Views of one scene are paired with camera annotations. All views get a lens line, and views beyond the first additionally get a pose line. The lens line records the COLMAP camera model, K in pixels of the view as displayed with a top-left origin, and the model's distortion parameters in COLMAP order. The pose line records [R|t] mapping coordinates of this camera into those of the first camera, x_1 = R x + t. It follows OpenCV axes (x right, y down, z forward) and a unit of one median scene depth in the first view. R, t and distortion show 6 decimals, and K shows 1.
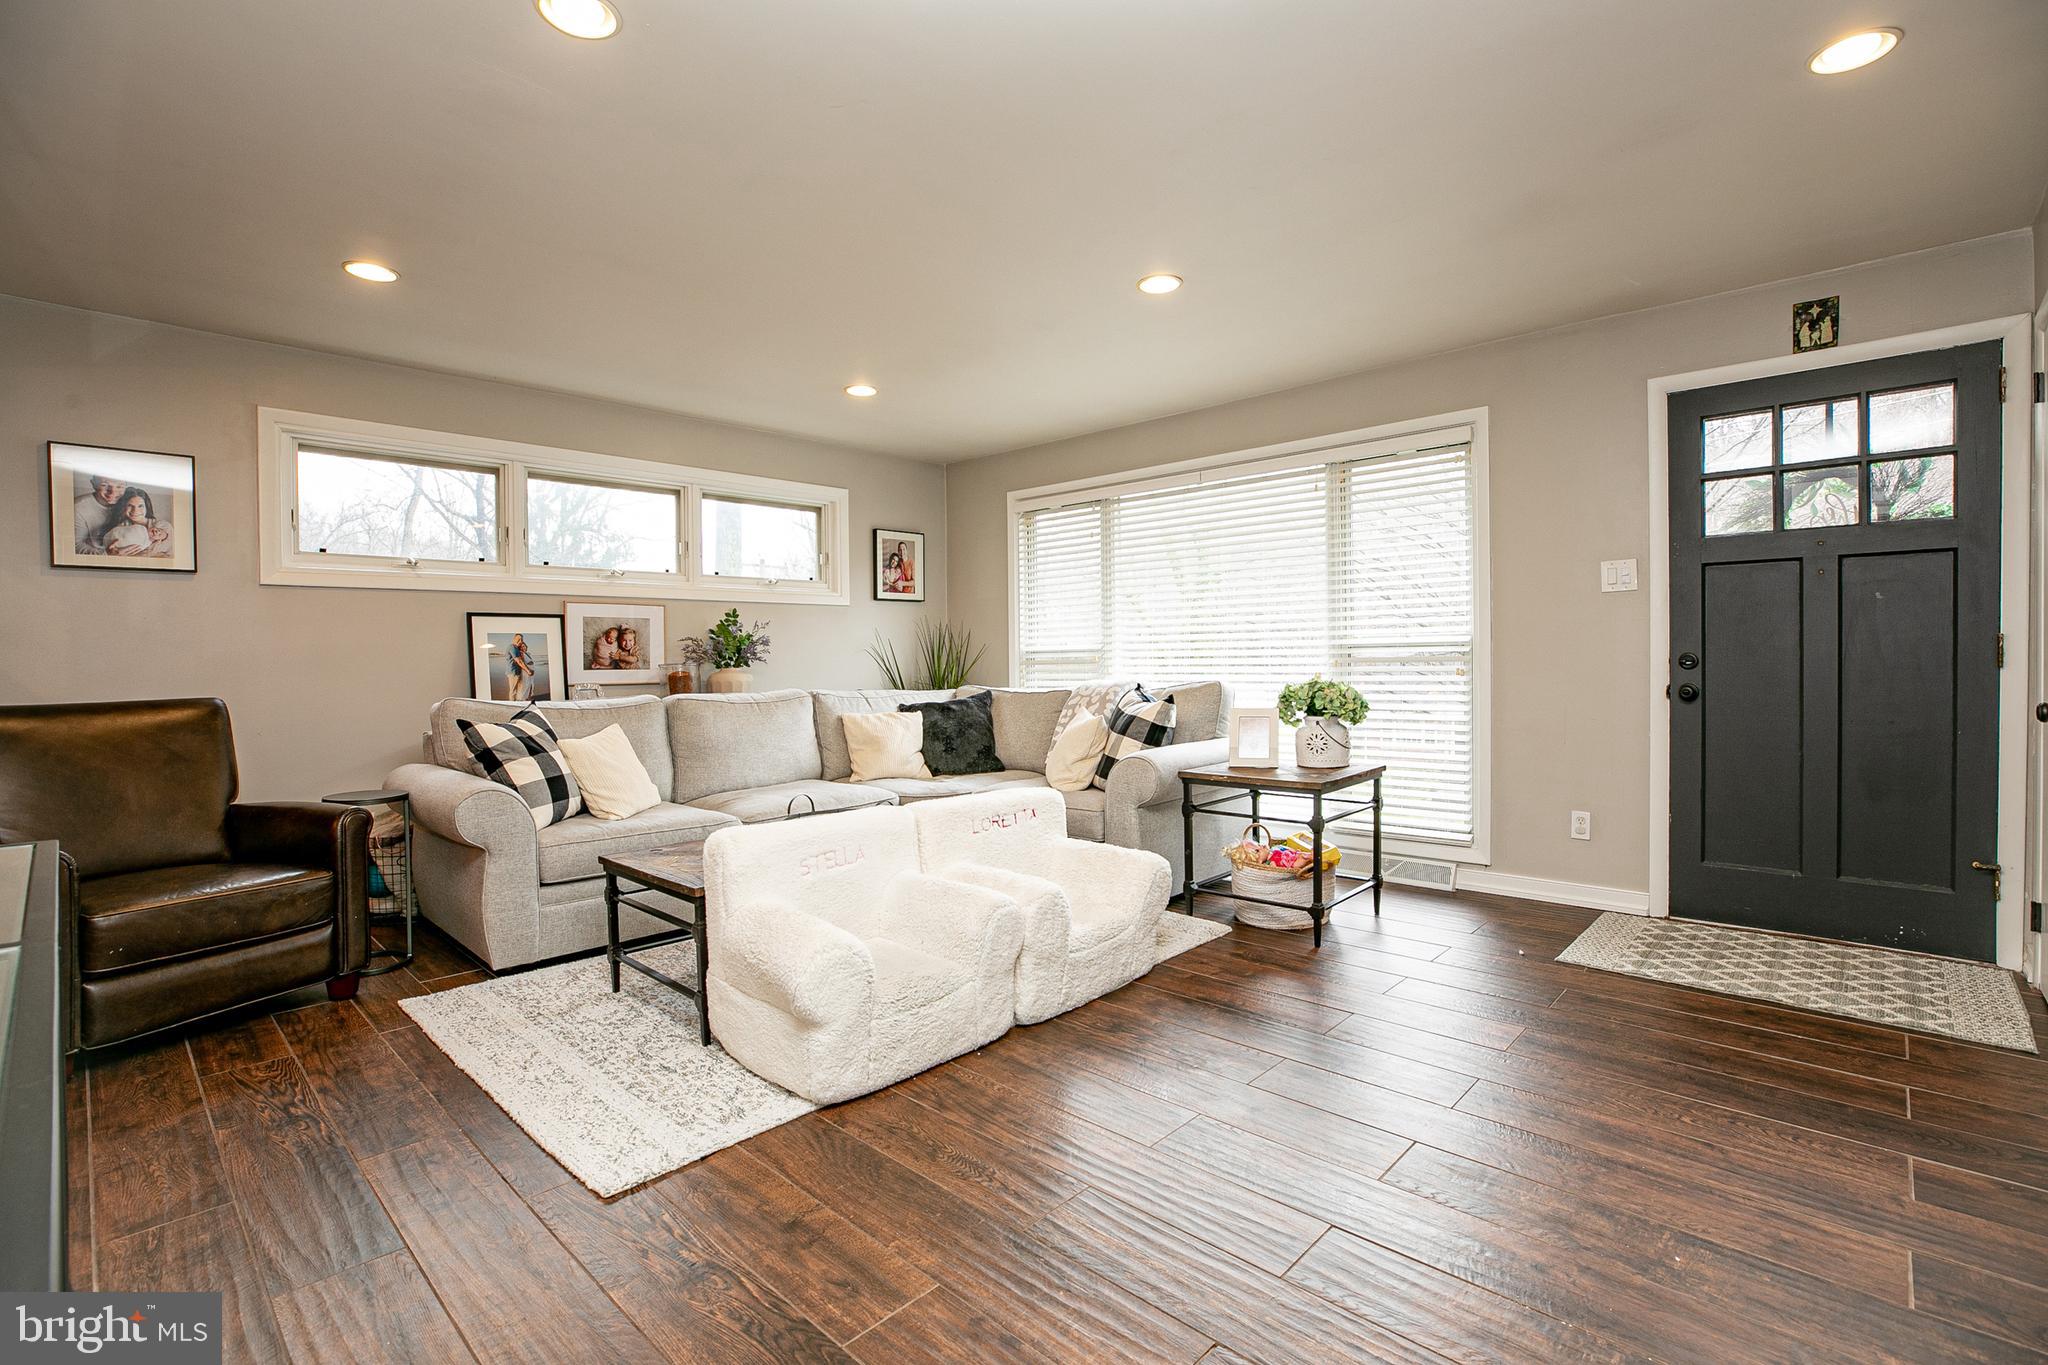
lens RADIAL K [[931.0, 0, 1023.7], [0, 931.0, 676.3], [0, 0, 1]] dist [-0.039948, 0.010998]
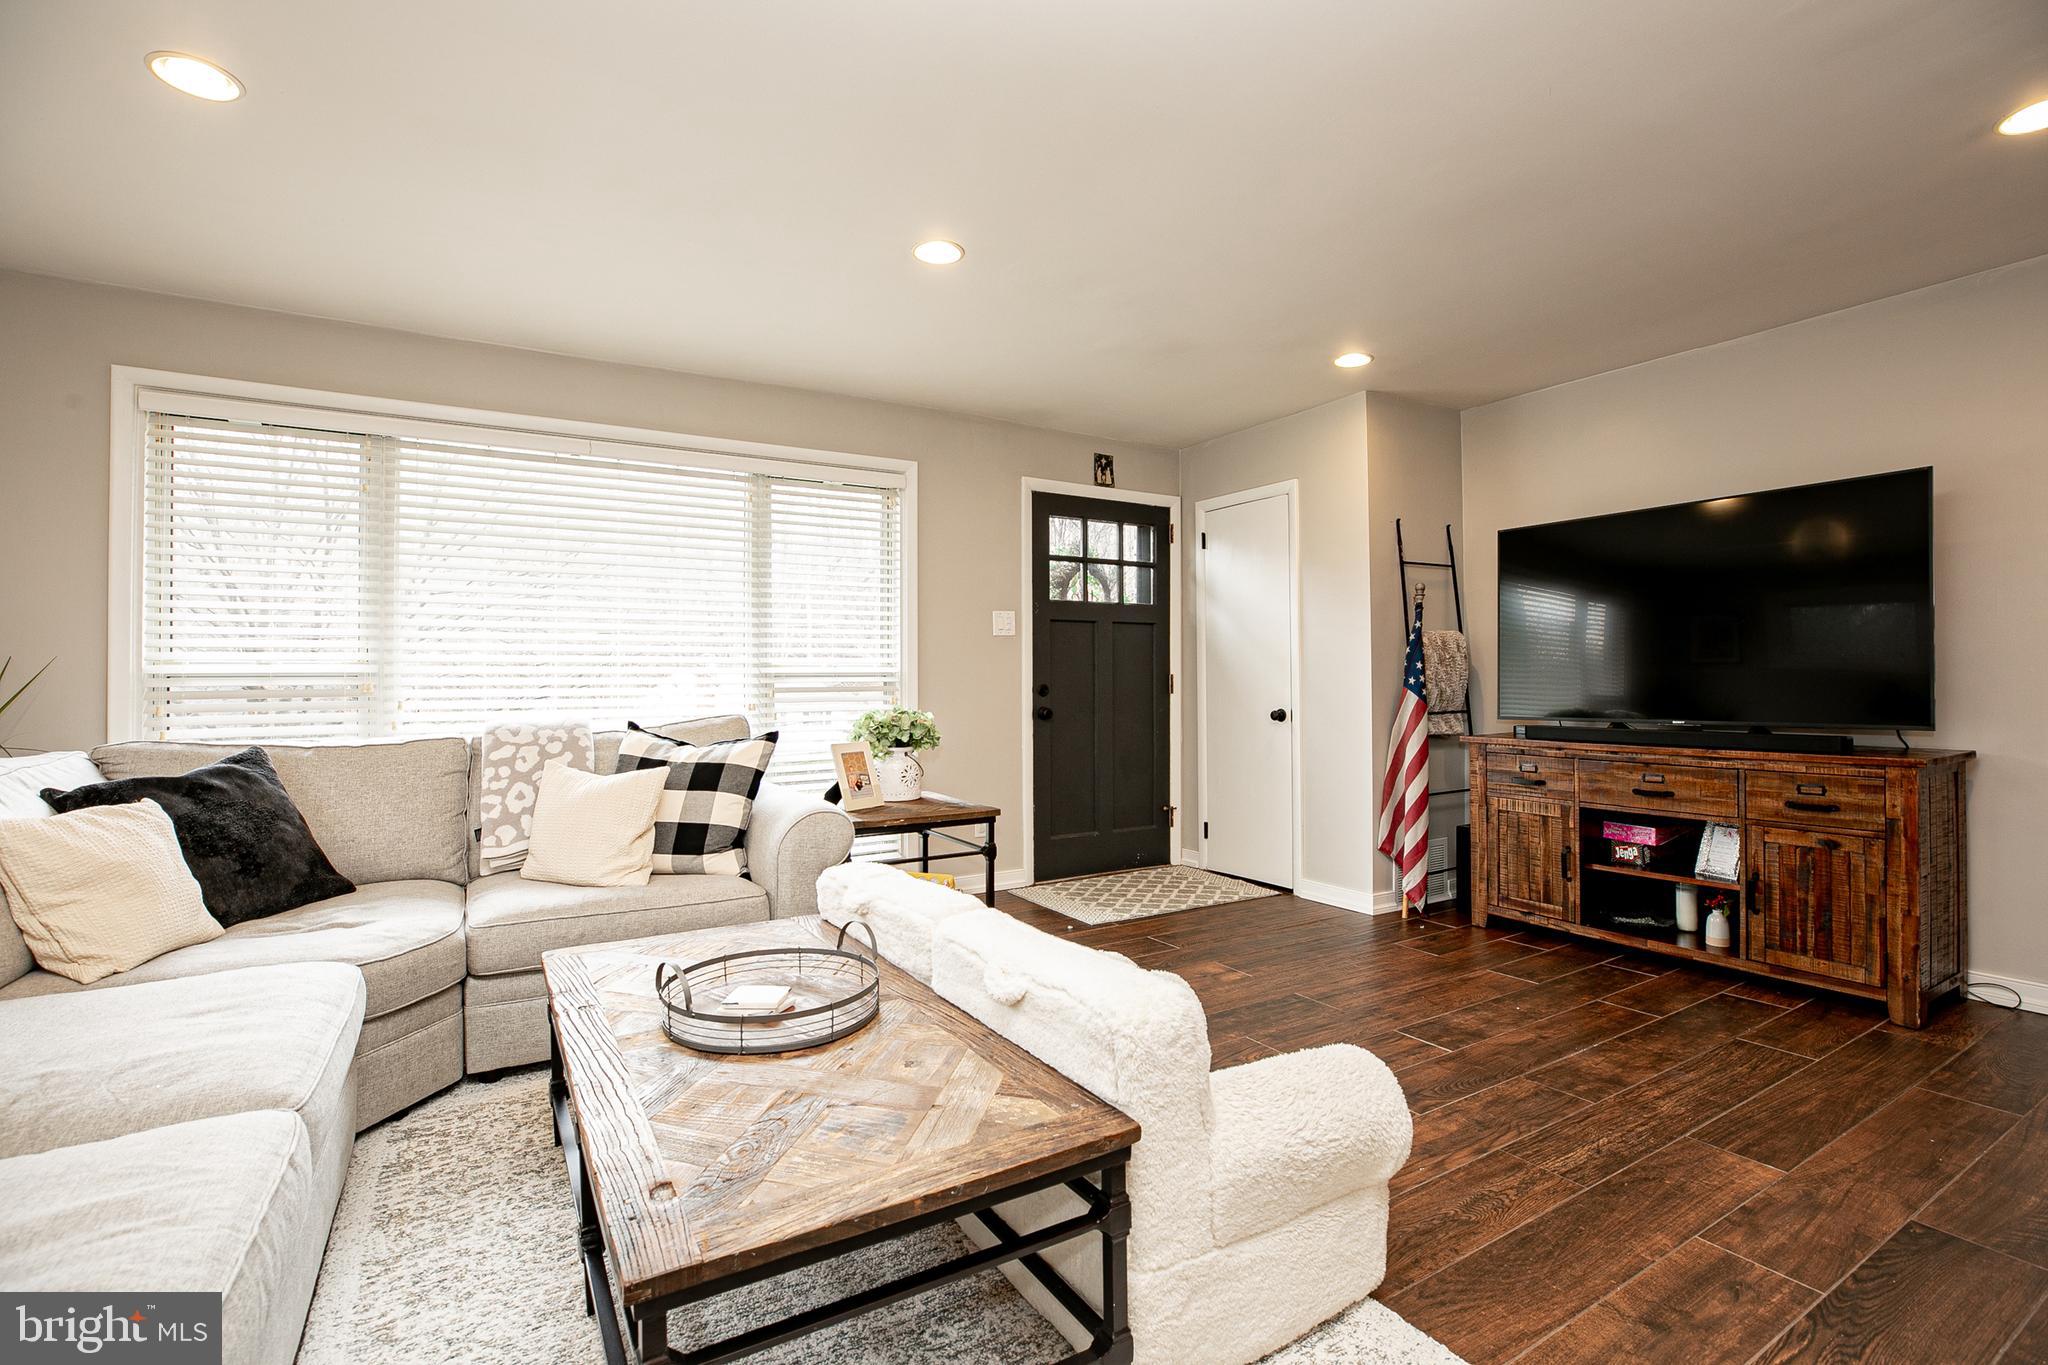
lens RADIAL K [[931.0, 0, 1027.3], [0, 931.0, 682.3], [0, 0, 1]] dist [-0.039948, 0.010998]
pose [[0.264519, 0.009826, 0.964331, -0.599637], [0.019672, 0.999685, -0.015582, -0.007680], [-0.964180, 0.023092, 0.264242, 0.657830]]
